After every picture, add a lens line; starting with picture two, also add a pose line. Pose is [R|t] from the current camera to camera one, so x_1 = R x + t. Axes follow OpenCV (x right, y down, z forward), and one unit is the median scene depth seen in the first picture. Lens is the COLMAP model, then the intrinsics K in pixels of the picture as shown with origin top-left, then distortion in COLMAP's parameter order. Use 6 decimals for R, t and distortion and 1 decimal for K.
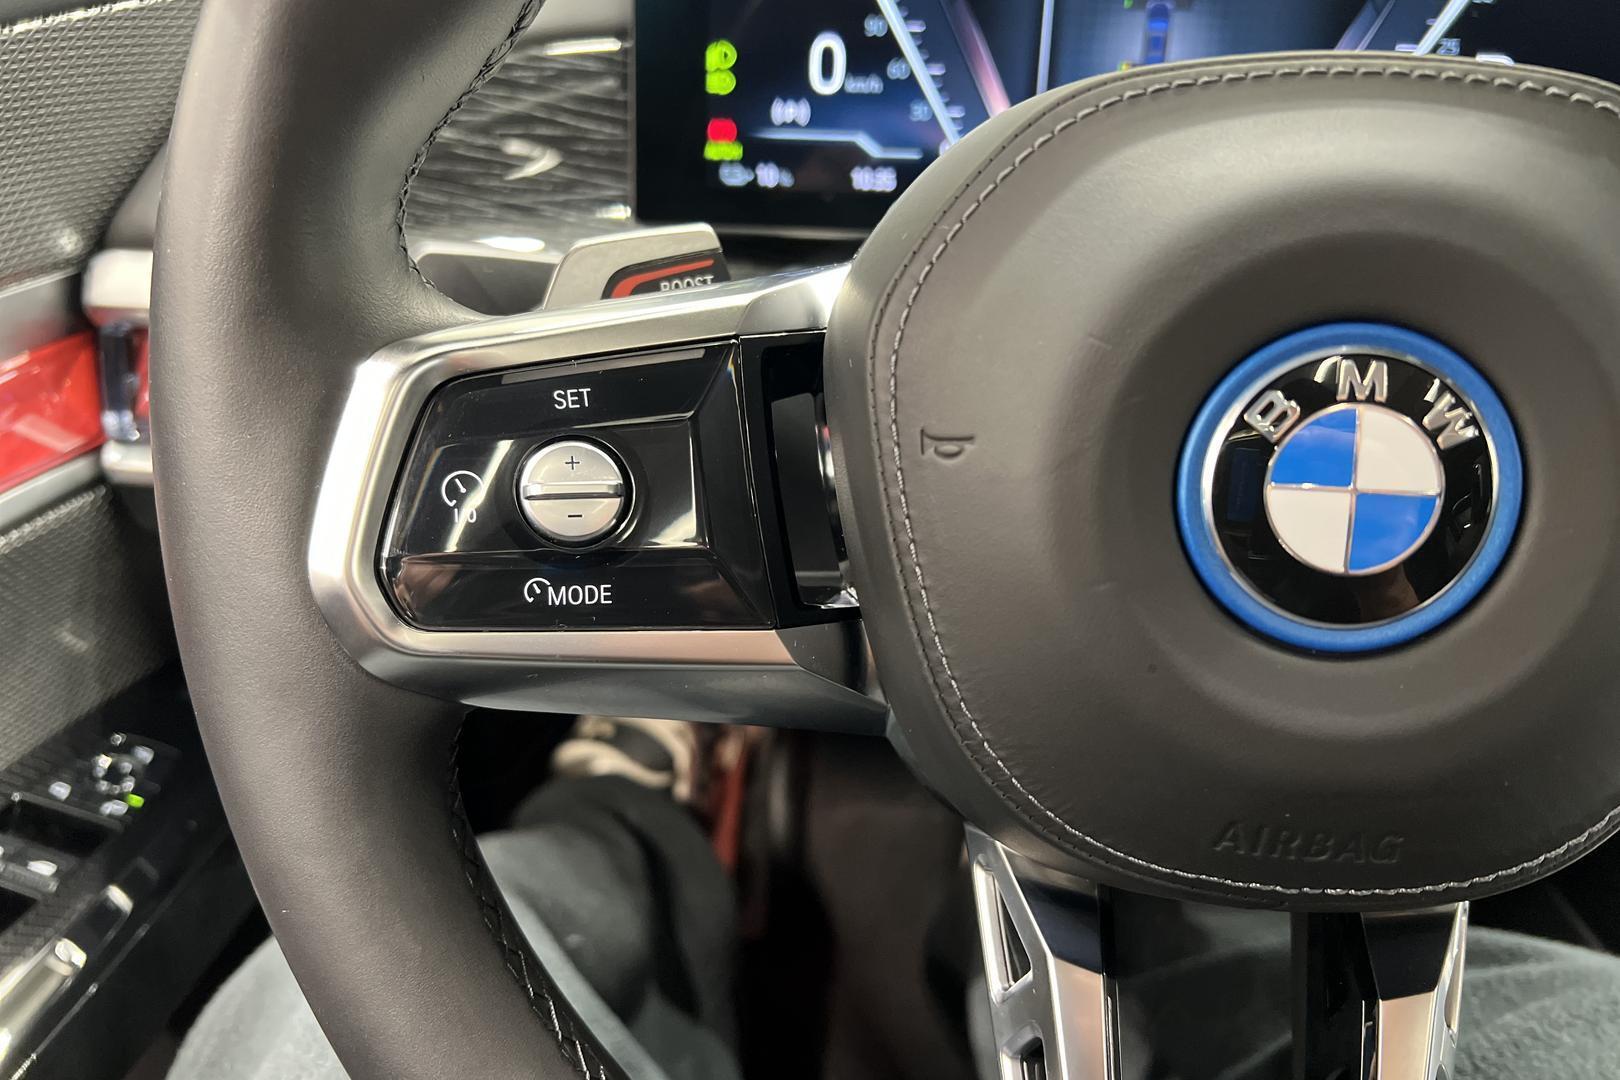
lens RADIAL K [[1203.5, 0, 799.0], [0, 1203.5, 550.2], [0, 0, 1]] dist [0.044732, -0.074363]
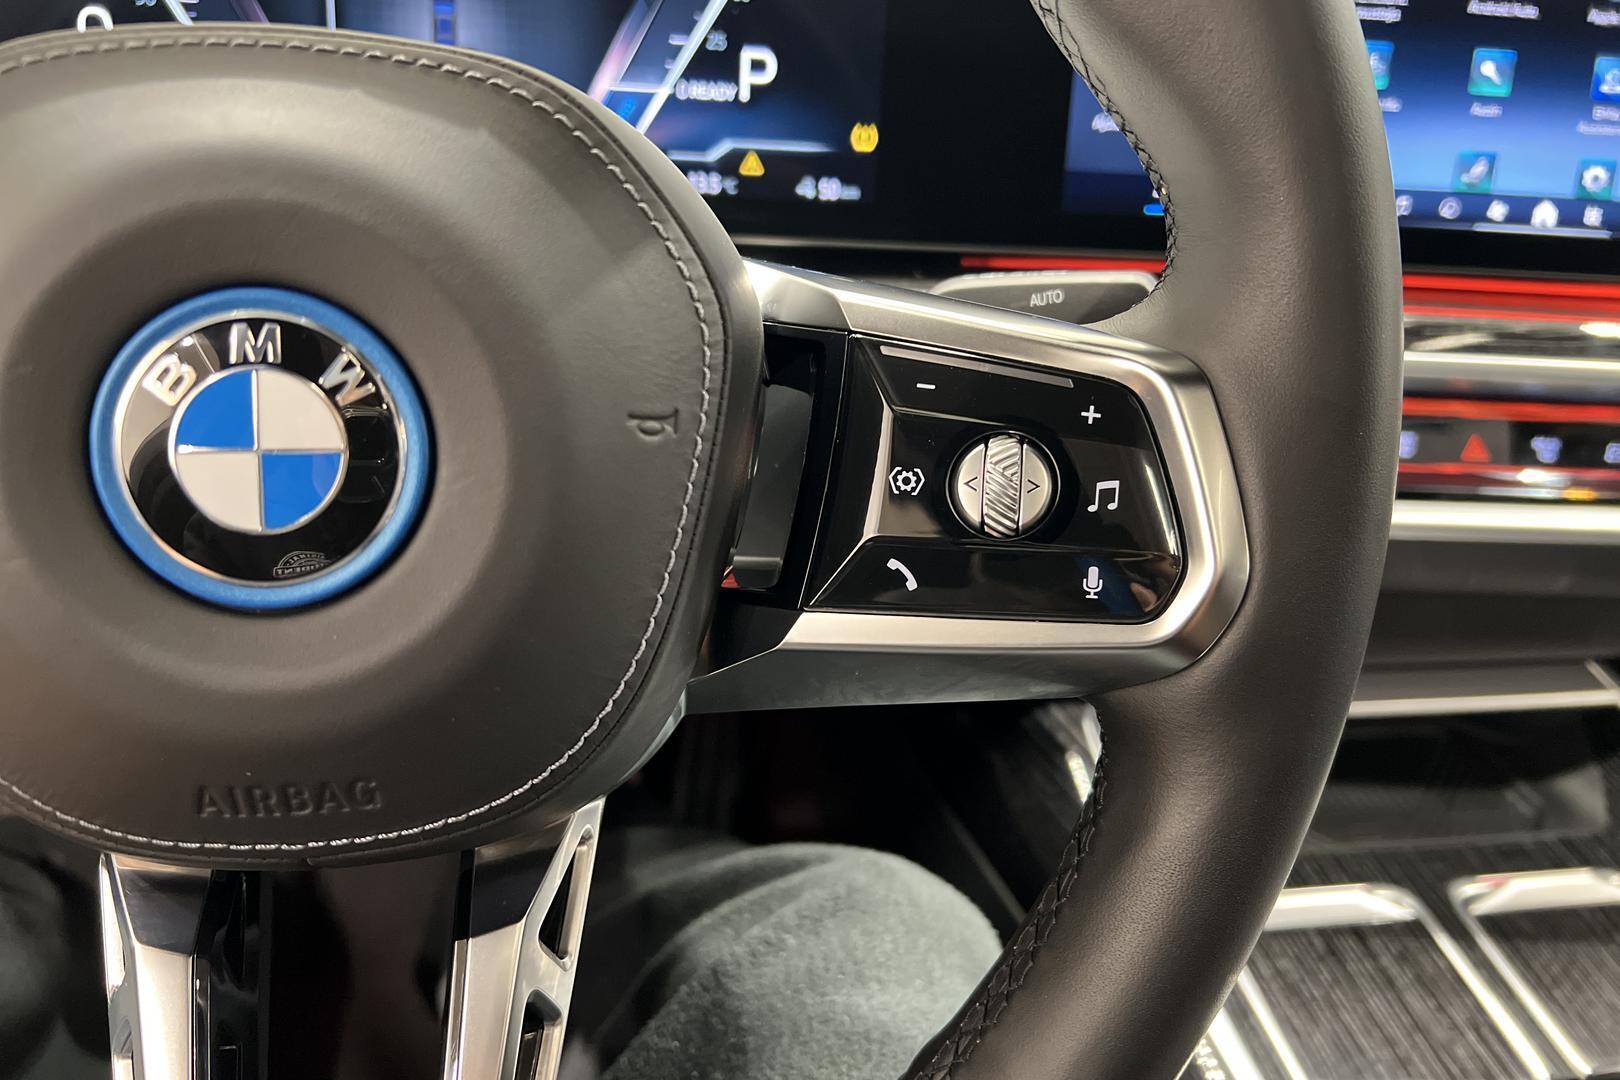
lens RADIAL K [[1203.5, 0, 804.1], [0, 1203.5, 536.2], [0, 0, 1]] dist [0.044732, -0.074363]
pose [[0.957466, -0.071373, 0.279581, 0.601482], [0.072484, 0.997349, 0.006379, 0.049224], [-0.279295, 0.014158, 0.960101, -0.111463]]
